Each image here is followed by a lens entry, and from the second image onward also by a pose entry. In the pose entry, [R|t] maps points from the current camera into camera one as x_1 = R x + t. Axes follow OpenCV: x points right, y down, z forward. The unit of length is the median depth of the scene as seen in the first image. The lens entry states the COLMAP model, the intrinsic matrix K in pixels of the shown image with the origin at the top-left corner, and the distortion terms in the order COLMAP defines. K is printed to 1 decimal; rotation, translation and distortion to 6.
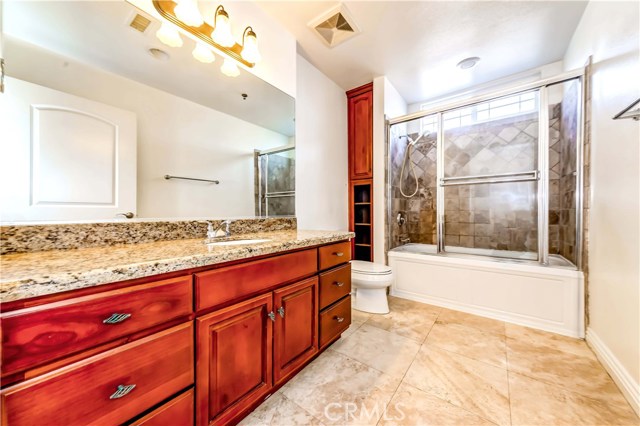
lens RADIAL K [[223.7, 0, 324.0], [0, 223.7, 214.2], [0, 0, 1]] dist [0.000362, 0.000240]
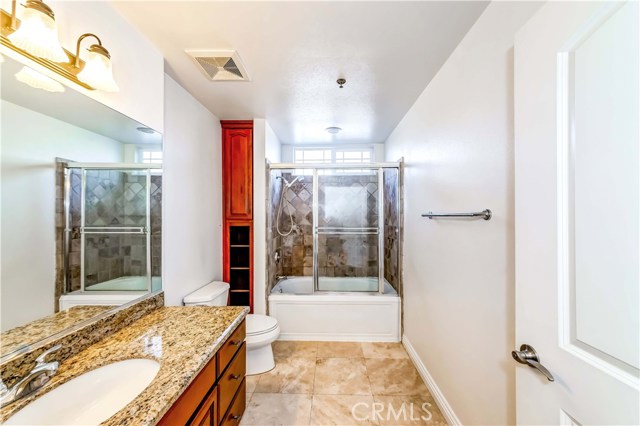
lens RADIAL K [[223.7, 0, 324.0], [0, 223.7, 214.2], [0, 0, 1]] dist [0.000362, 0.000240]
pose [[0.806860, 0.008520, 0.590682, -0.113385], [-0.000697, 0.999909, -0.013471, -0.198723], [-0.590743, 0.010458, 0.806792, 0.052325]]
